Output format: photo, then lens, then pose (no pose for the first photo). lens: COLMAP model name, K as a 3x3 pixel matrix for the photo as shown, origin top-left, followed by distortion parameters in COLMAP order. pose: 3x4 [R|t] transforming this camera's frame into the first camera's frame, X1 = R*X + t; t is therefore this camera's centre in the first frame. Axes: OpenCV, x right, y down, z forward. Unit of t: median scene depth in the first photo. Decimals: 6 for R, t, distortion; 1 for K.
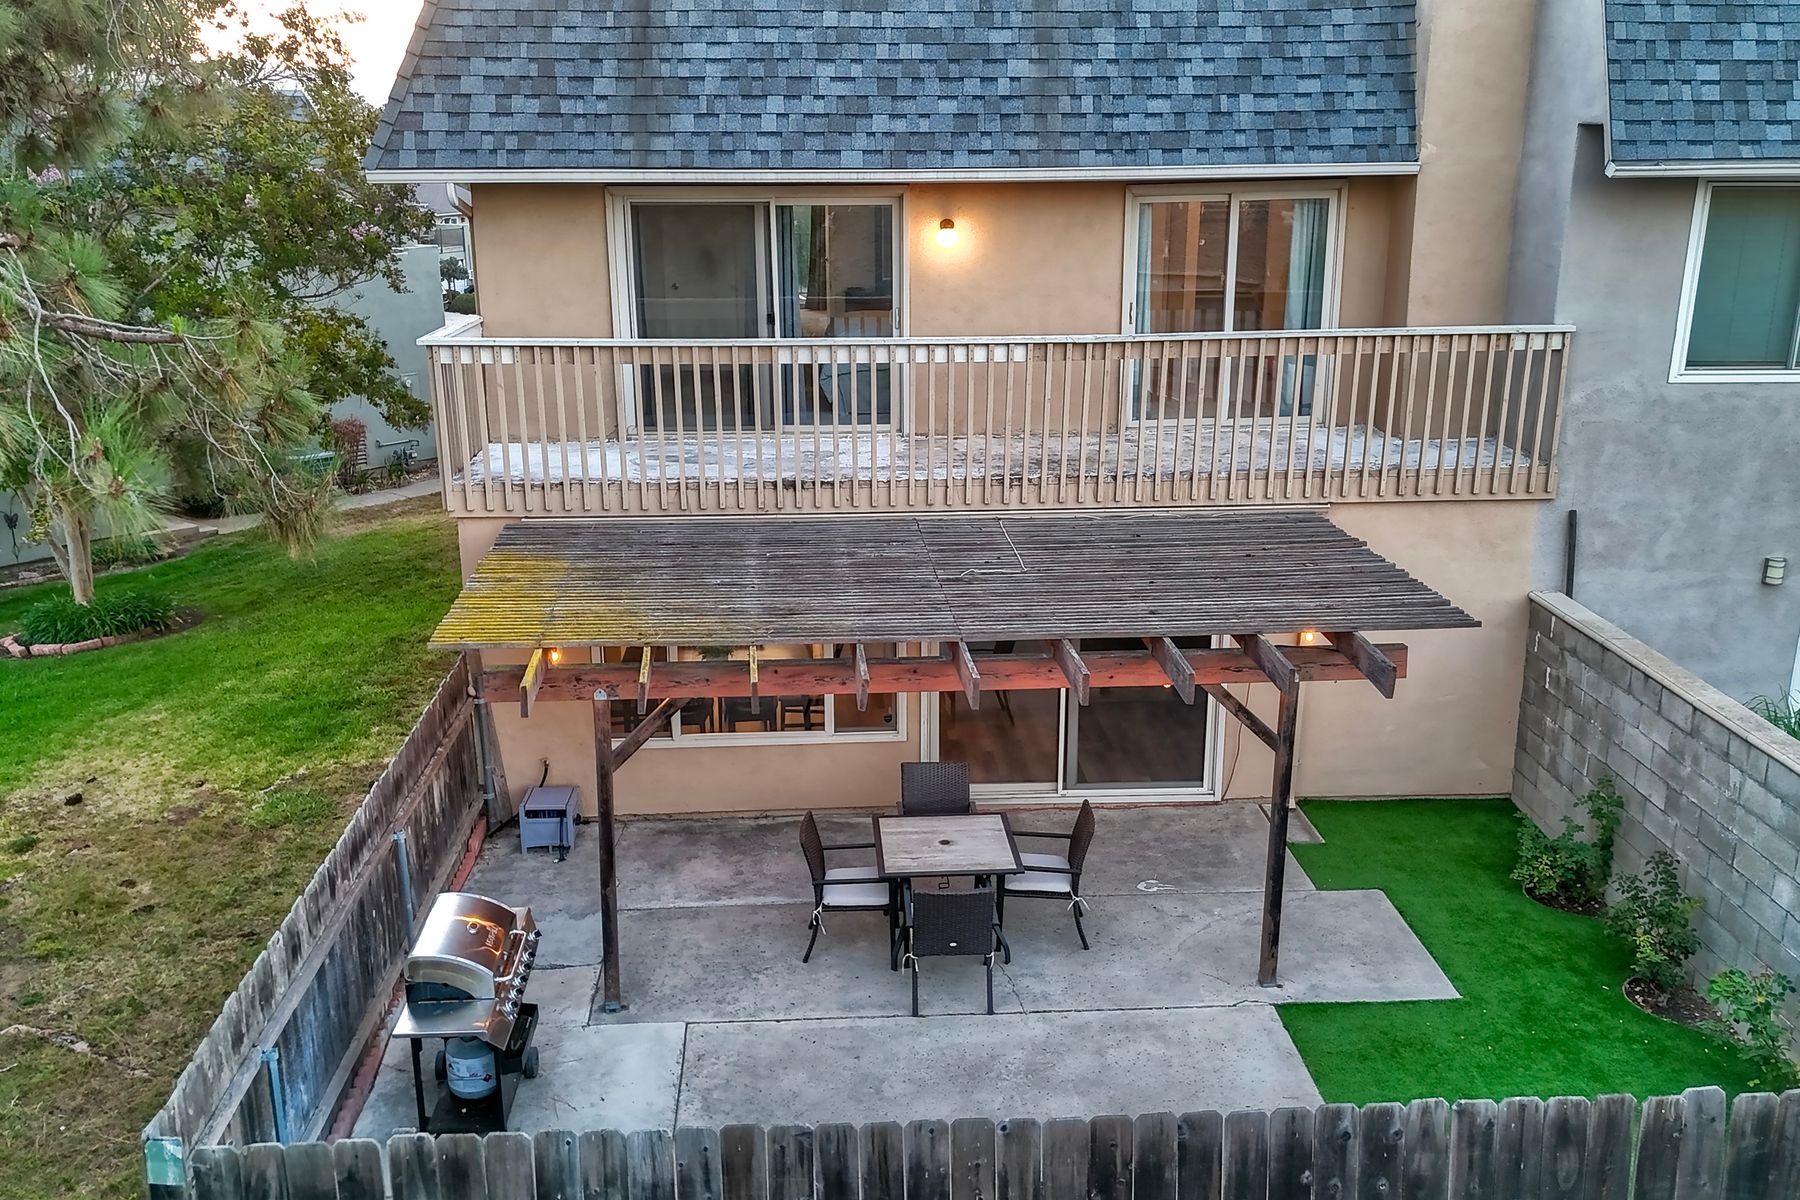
lens RADIAL K [[1583.7, 0, 906.6], [0, 1583.7, 603.5], [0, 0, 1]] dist [0.040097, -0.001956]
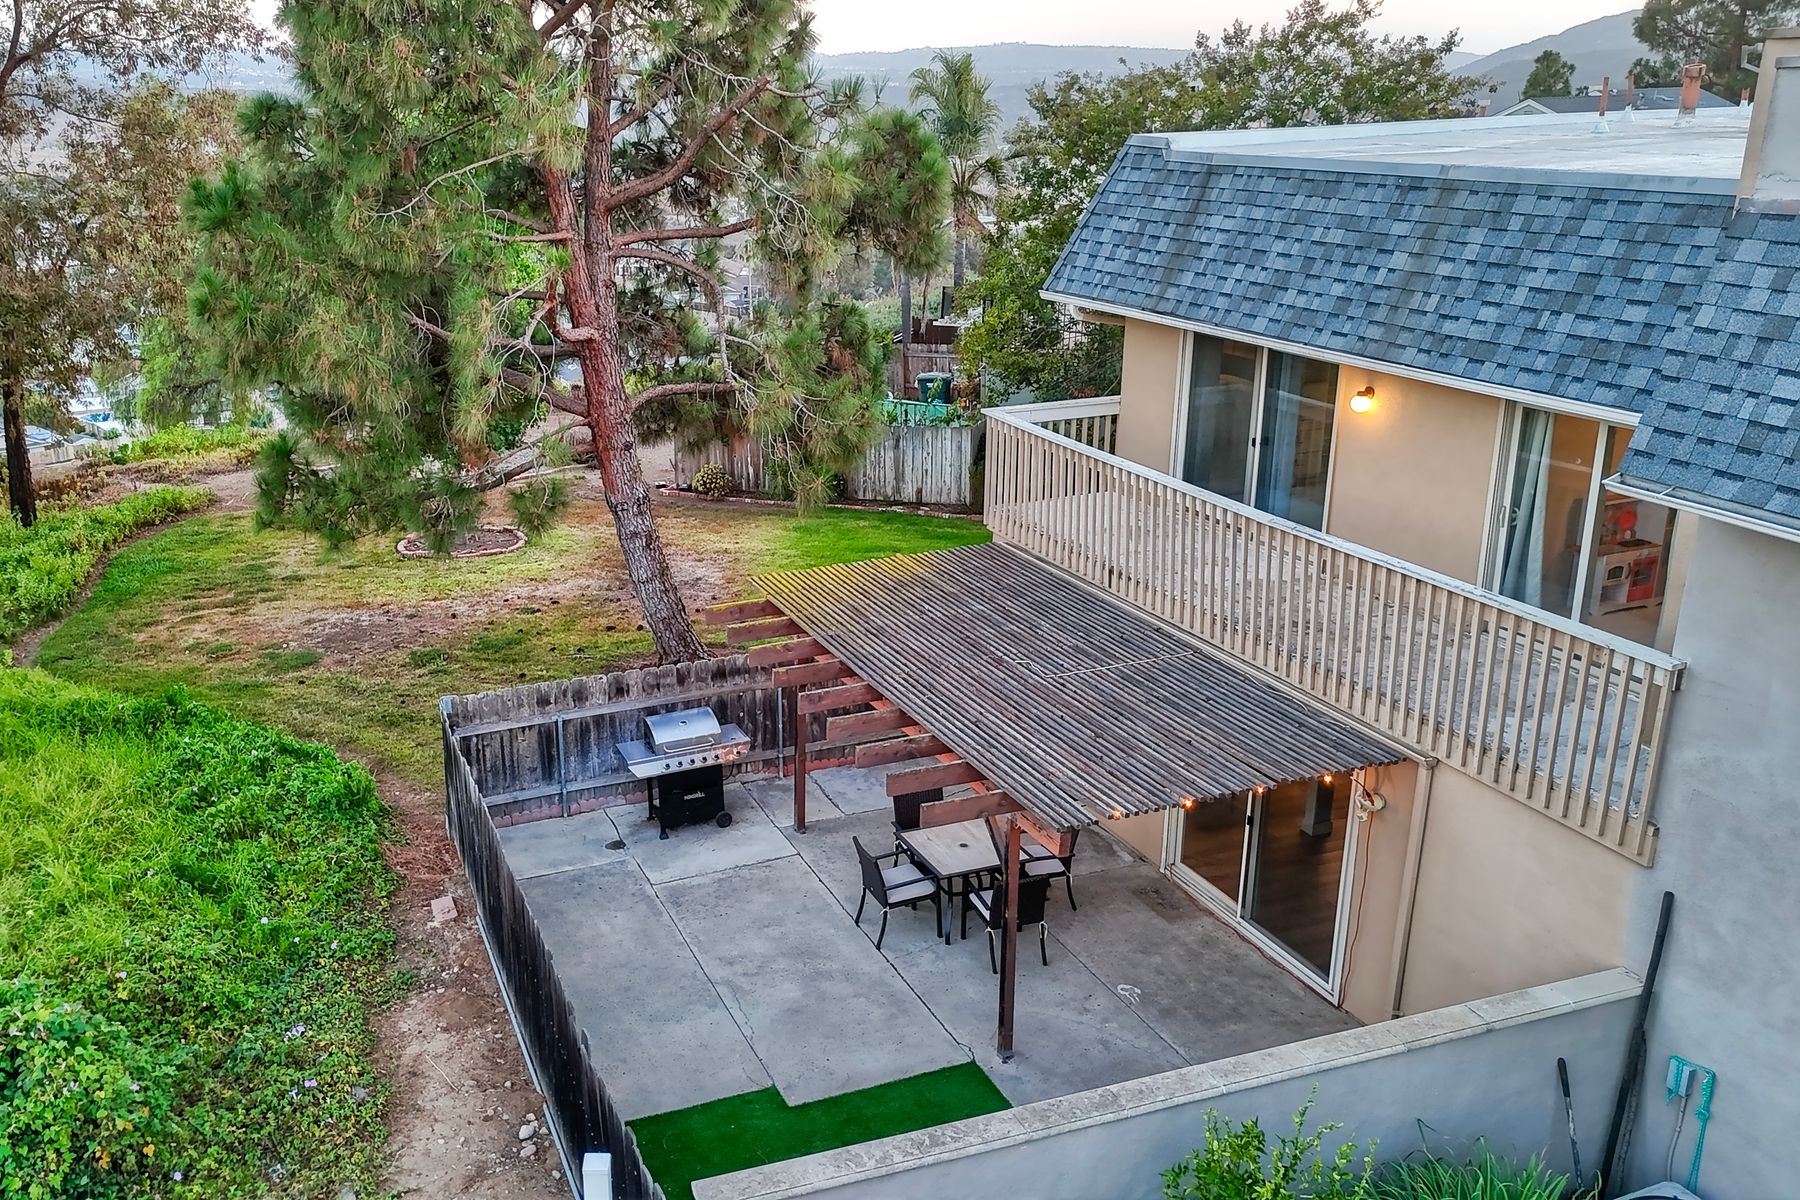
lens RADIAL K [[1575.1, 0, 743.1], [0, 1575.1, 604.6], [0, 0, 1]] dist [0.041478, -0.005129]
pose [[0.282292, 0.301401, -0.910752, 0.972135], [-0.250493, 0.939587, 0.233301, -0.263130], [0.926048, 0.162278, 0.340737, 0.290783]]
